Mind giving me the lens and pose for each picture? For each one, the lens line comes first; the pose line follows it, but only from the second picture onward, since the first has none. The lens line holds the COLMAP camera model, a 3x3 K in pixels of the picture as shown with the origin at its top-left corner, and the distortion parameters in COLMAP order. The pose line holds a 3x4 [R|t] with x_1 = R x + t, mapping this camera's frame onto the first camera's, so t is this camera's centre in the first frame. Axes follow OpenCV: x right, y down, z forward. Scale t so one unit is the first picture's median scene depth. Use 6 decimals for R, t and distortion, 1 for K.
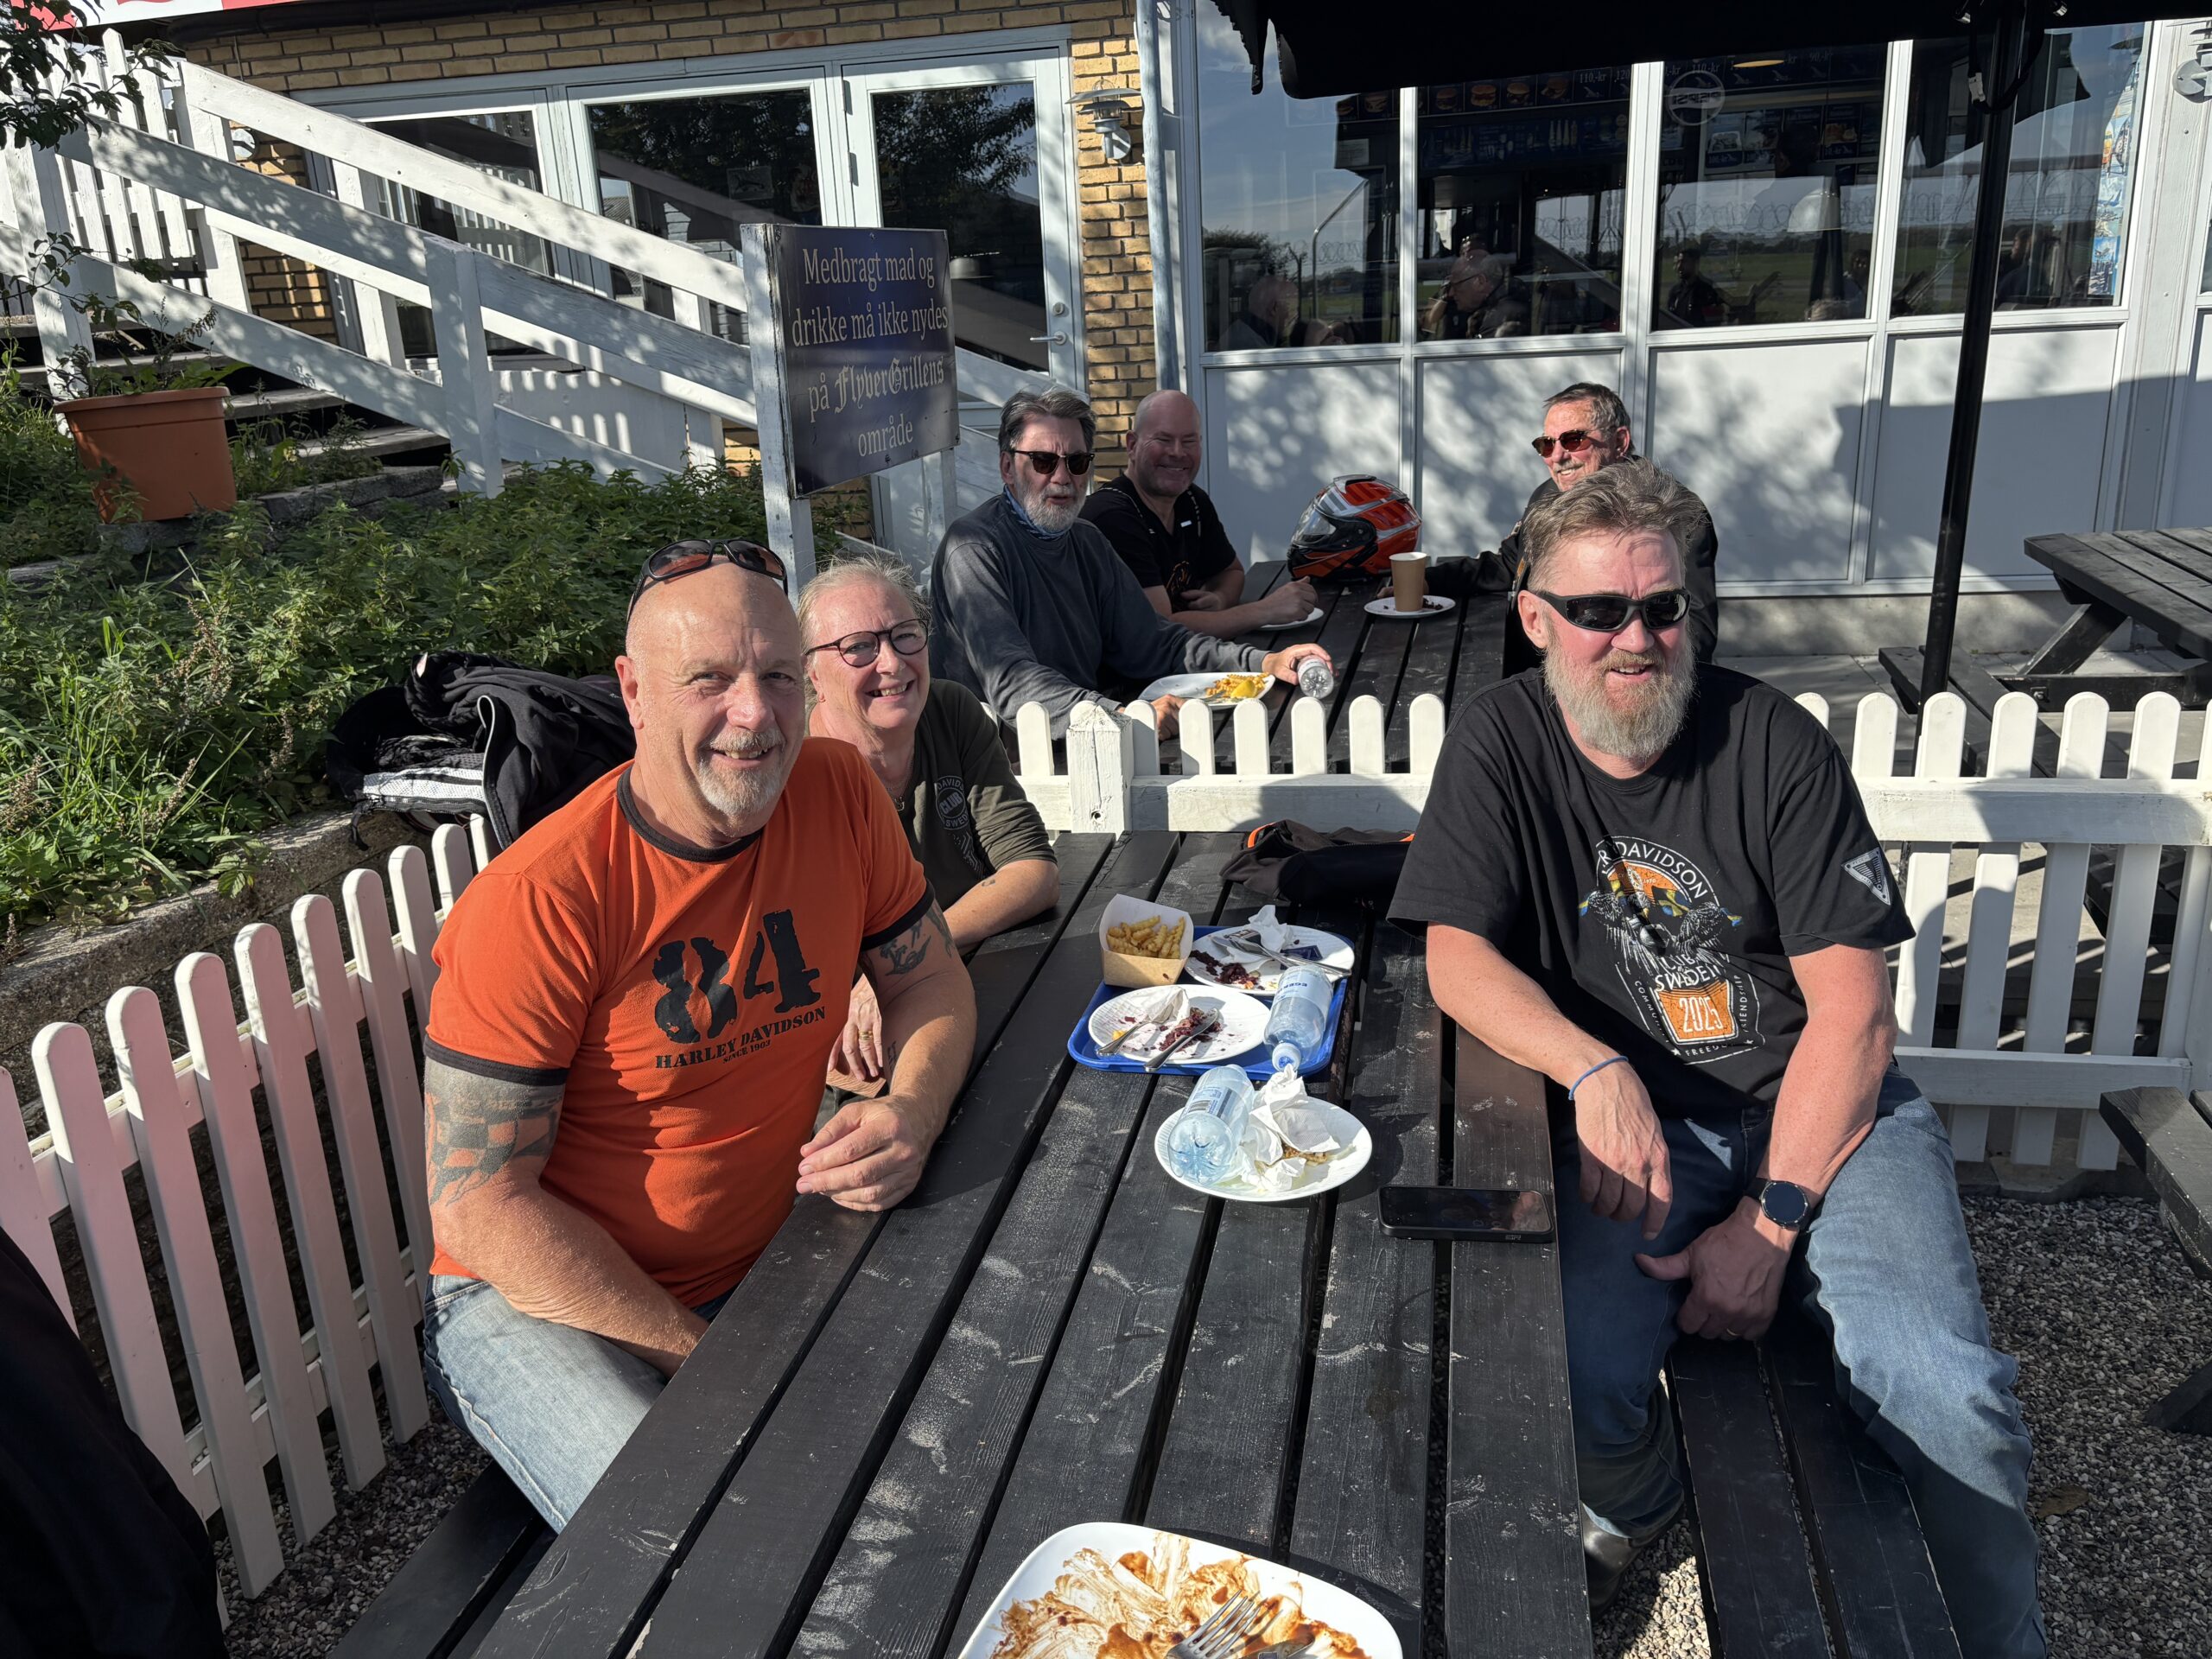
lens RADIAL K [[1713.1, 0, 1094.1], [0, 1713.1, 807.7], [0, 0, 1]] dist [0.055919, -0.069574]
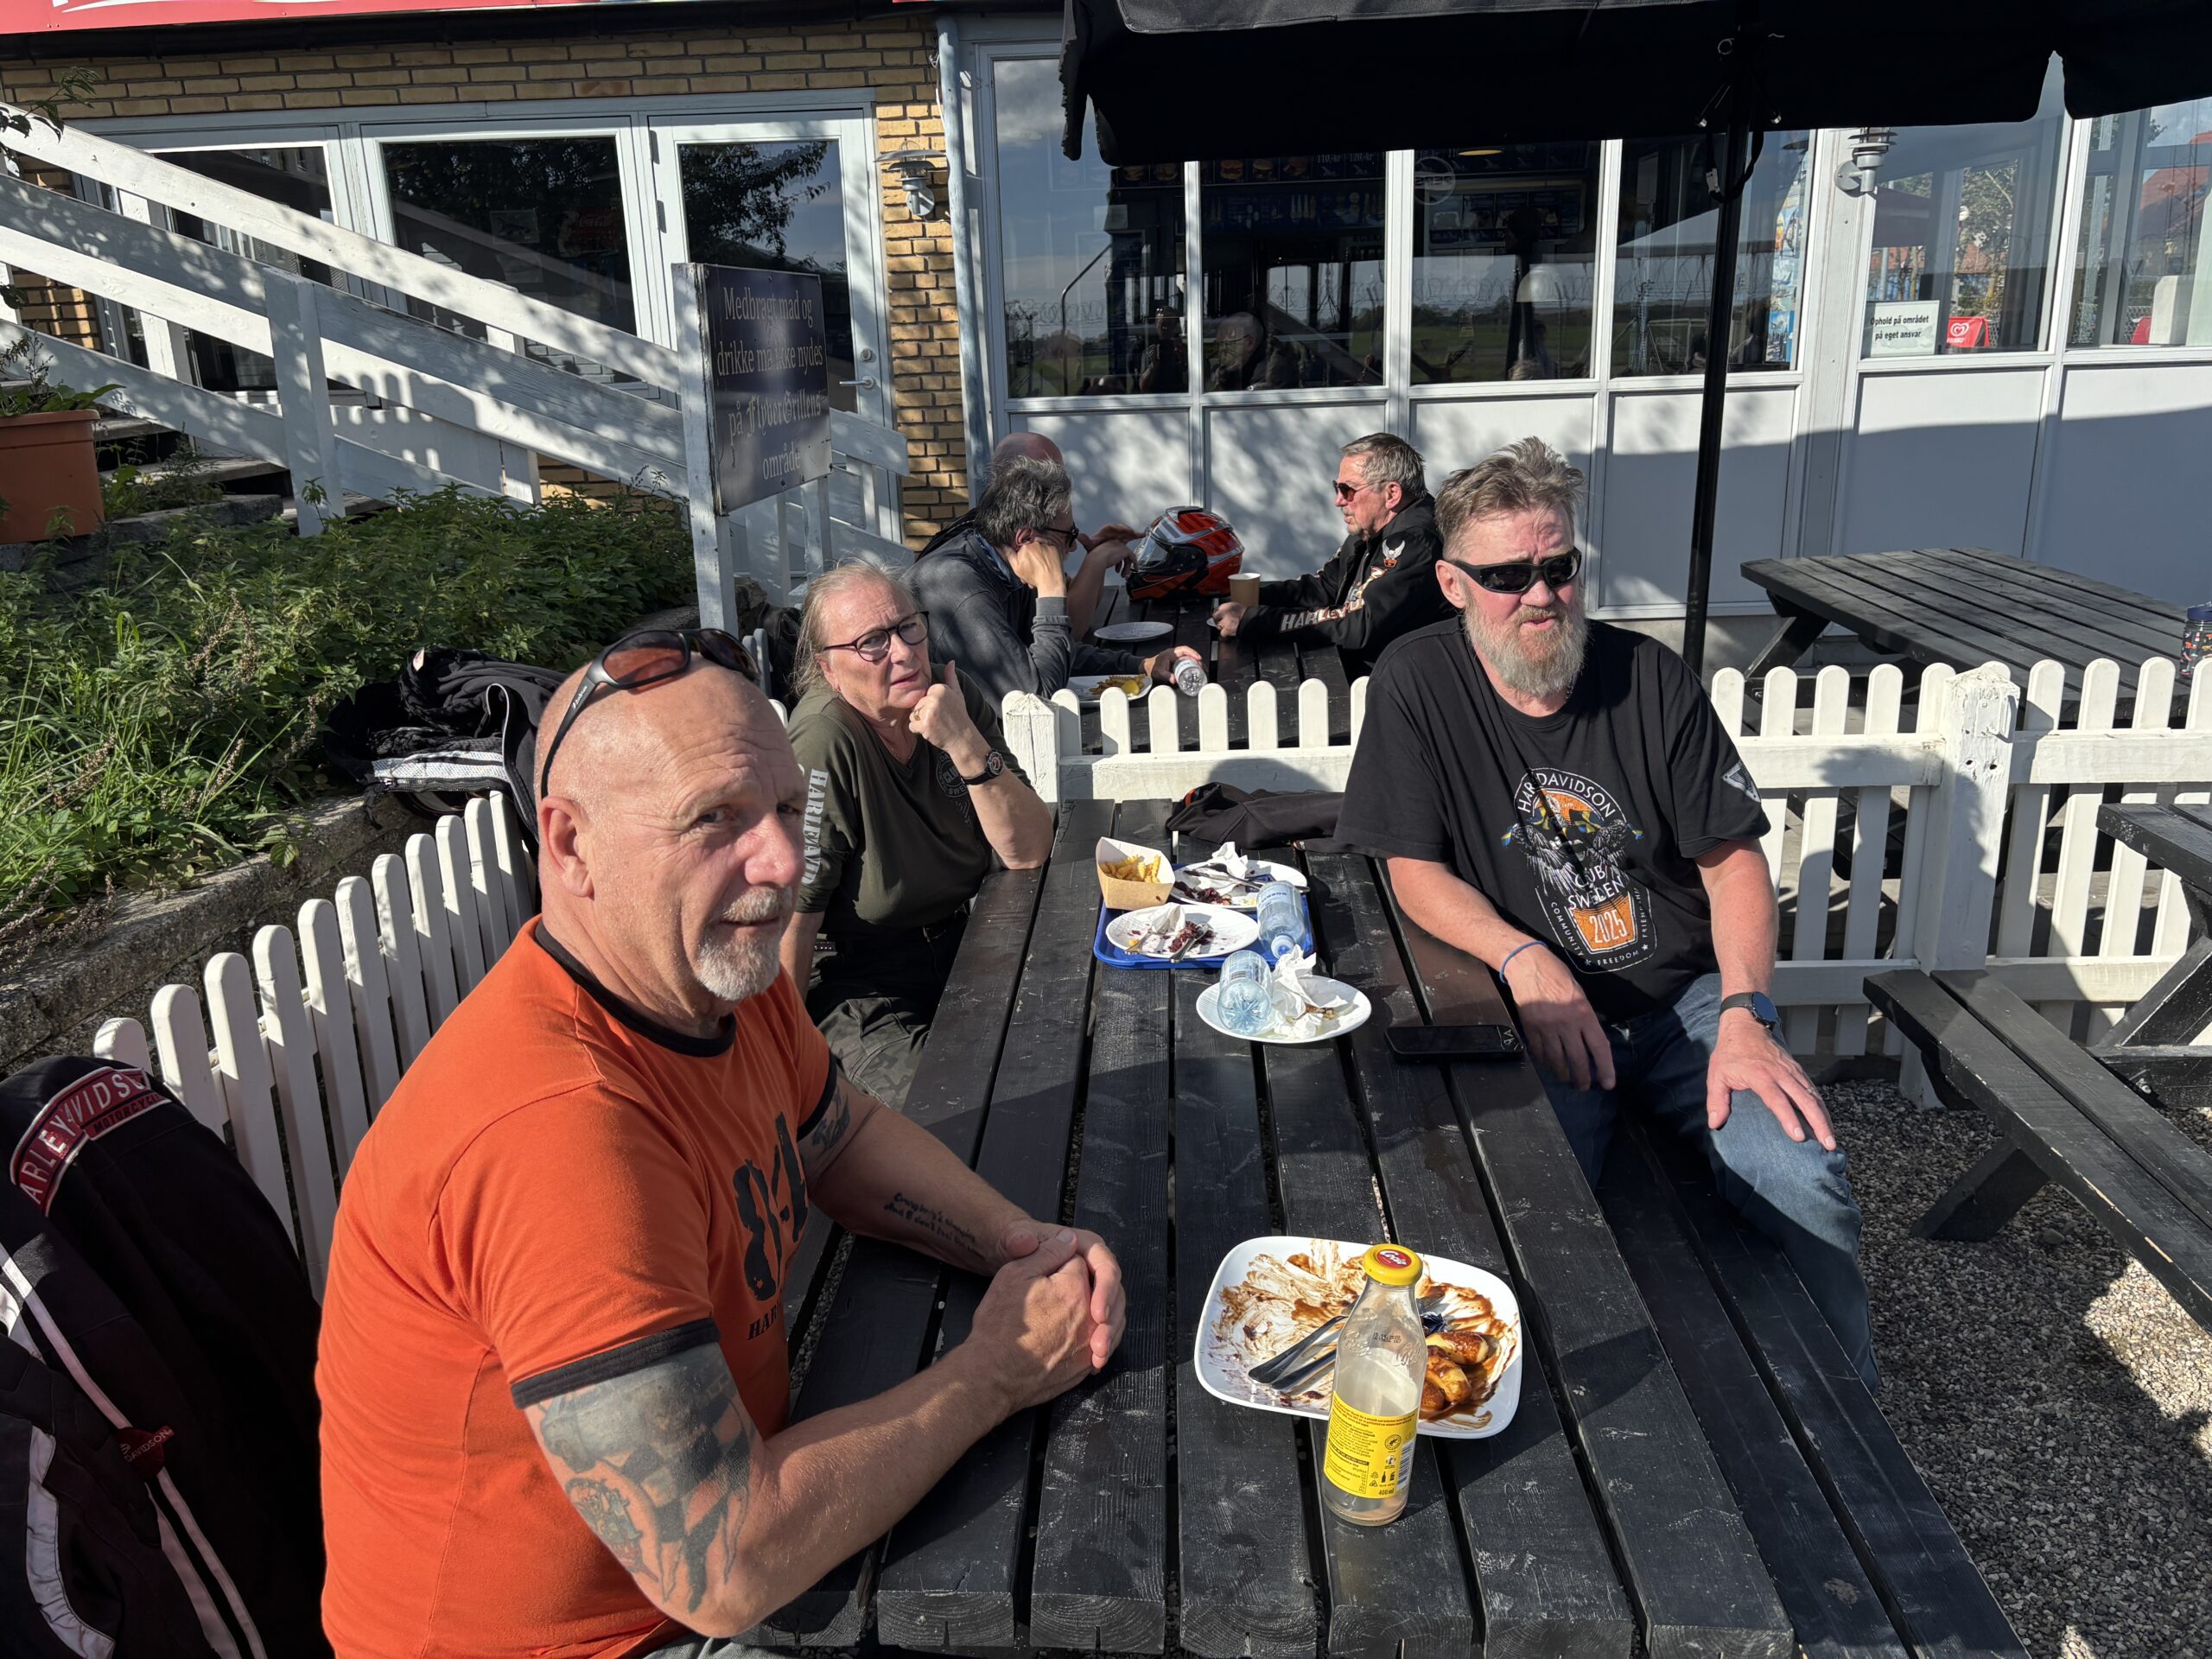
lens RADIAL K [[1697.6, 0, 1118.7], [0, 1697.6, 814.9], [0, 0, 1]] dist [0.070638, -0.095141]
pose [[0.985124, -0.026081, 0.169854, -0.086045], [0.030357, 0.999283, -0.022626, 0.030866], [-0.169142, 0.027446, 0.985210, -0.074502]]
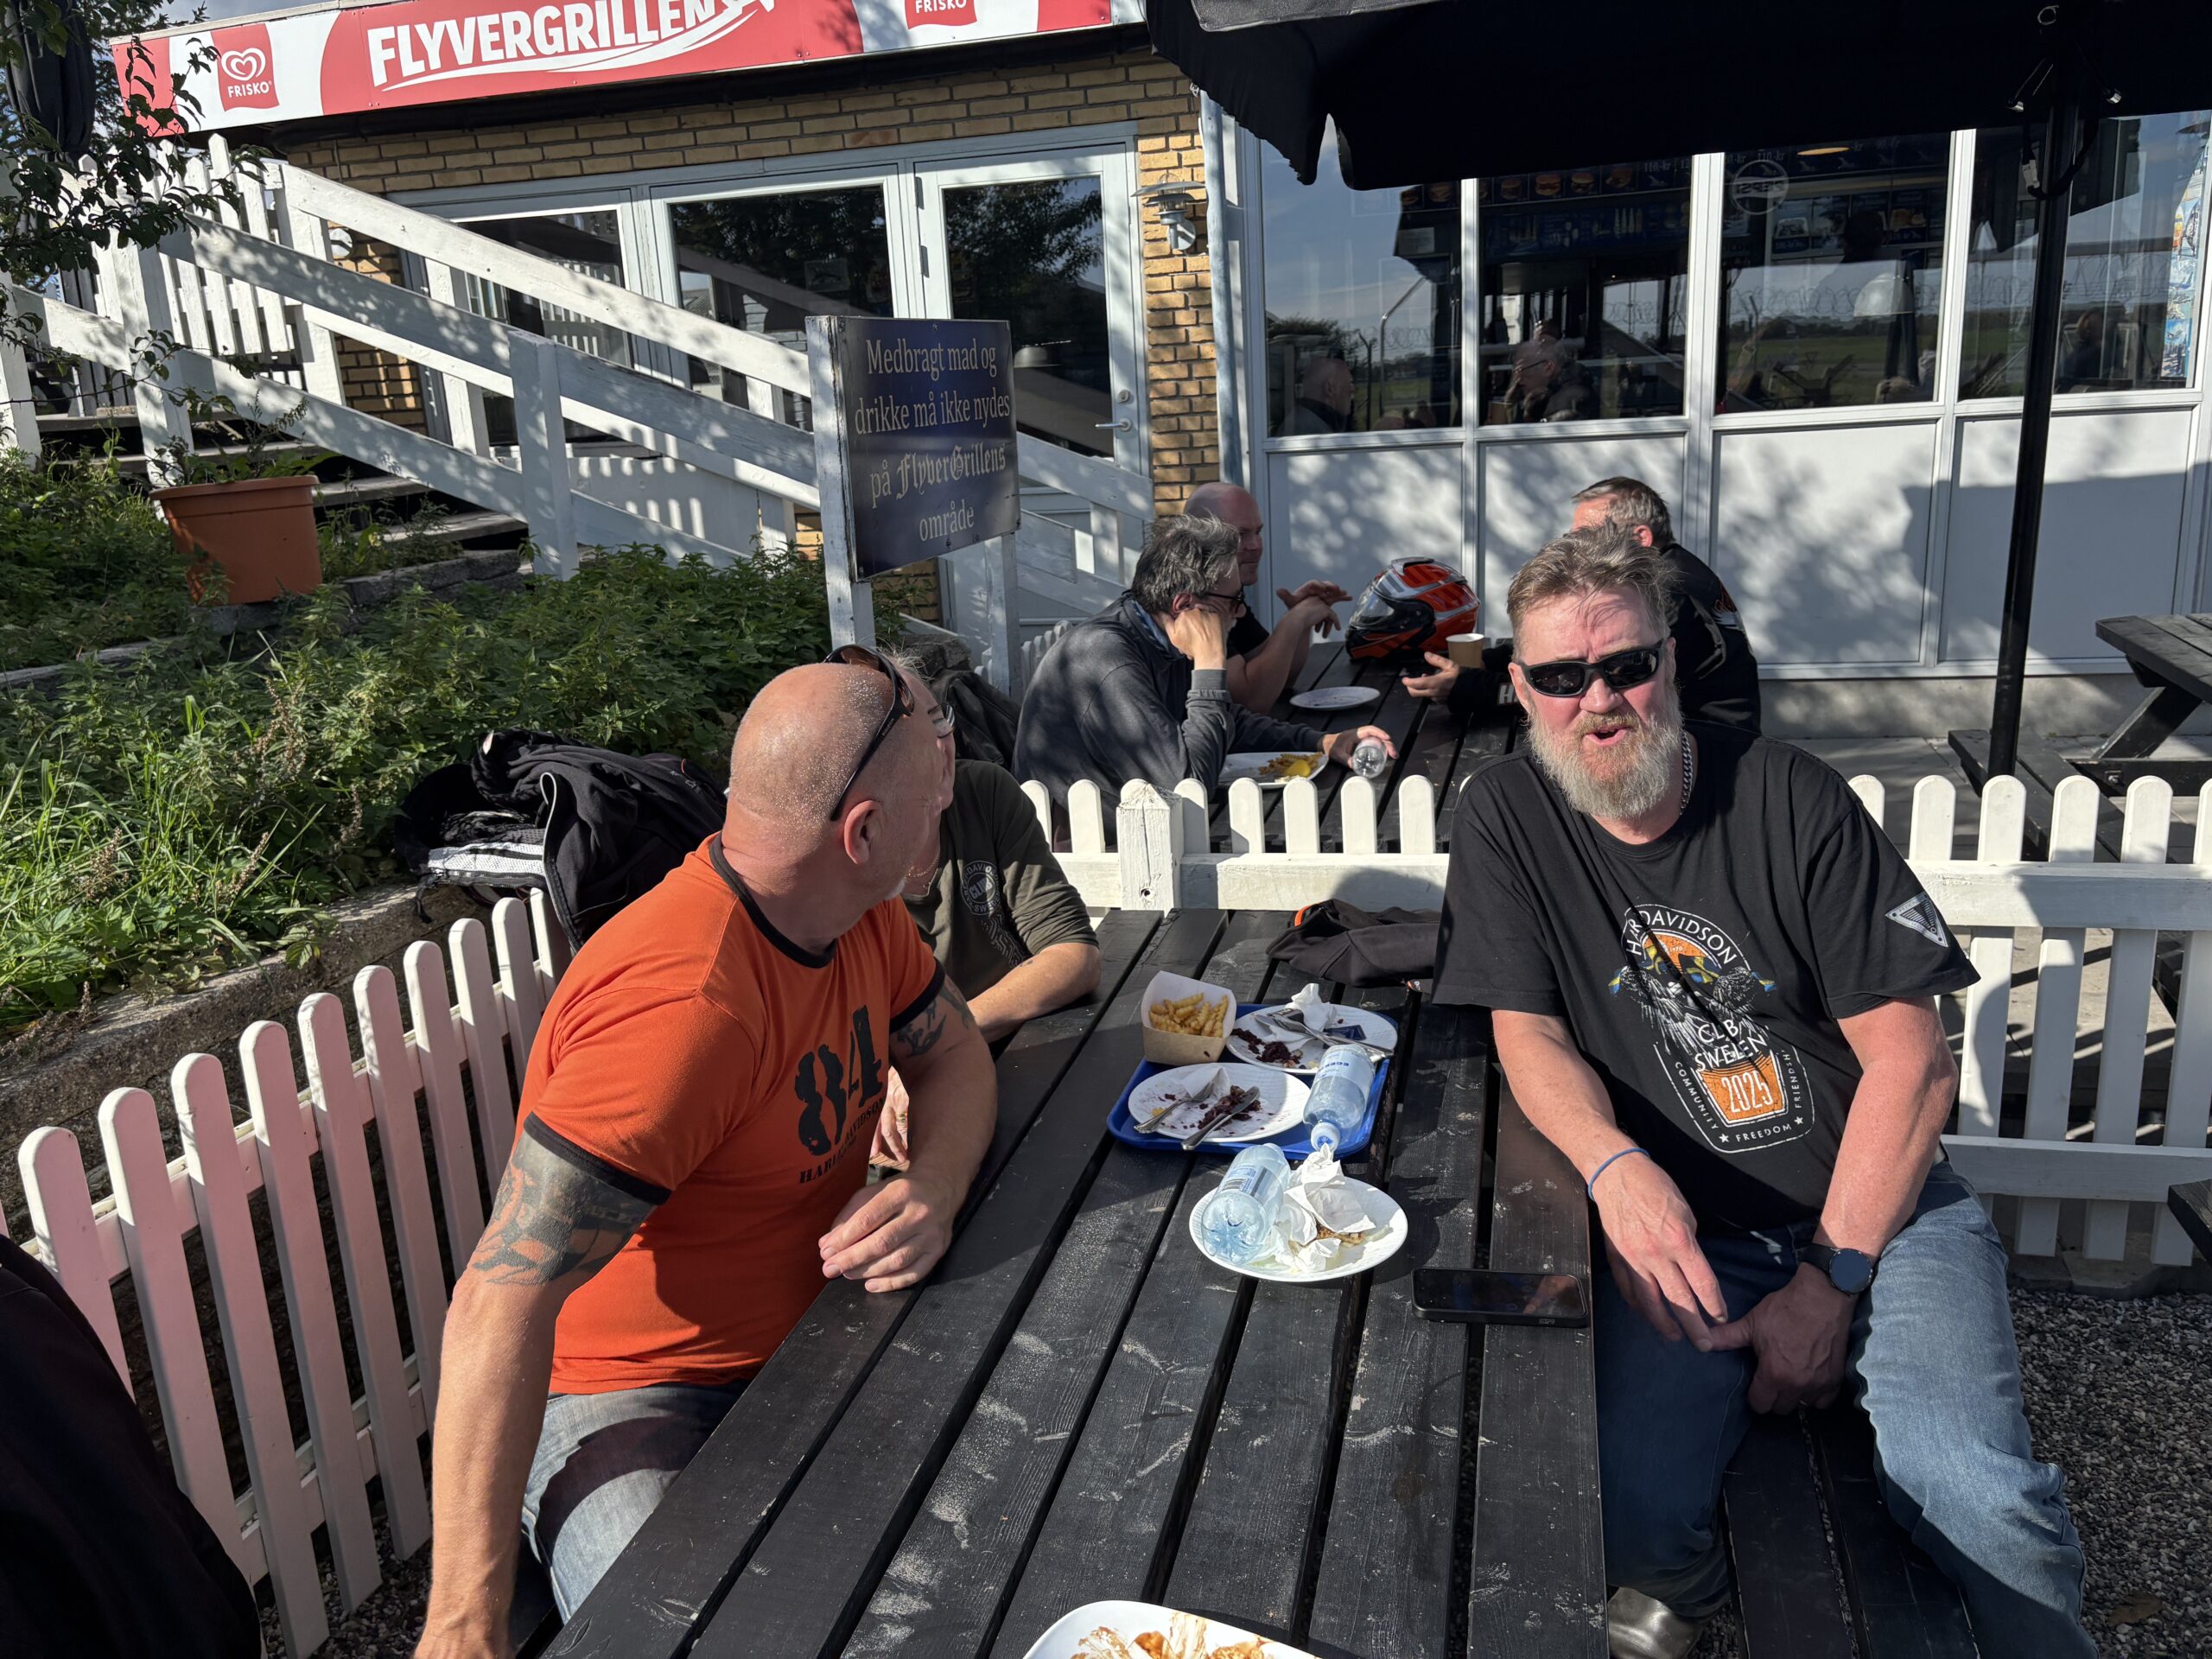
lens RADIAL K [[1713.1, 0, 1094.1], [0, 1713.1, 807.7], [0, 0, 1]] dist [0.055919, -0.069574]
pose [[0.999145, 0.004752, -0.041062, 0.007683], [-0.006656, 0.998903, -0.046344, 0.000652], [0.040796, 0.046578, 0.998081, -0.004842]]
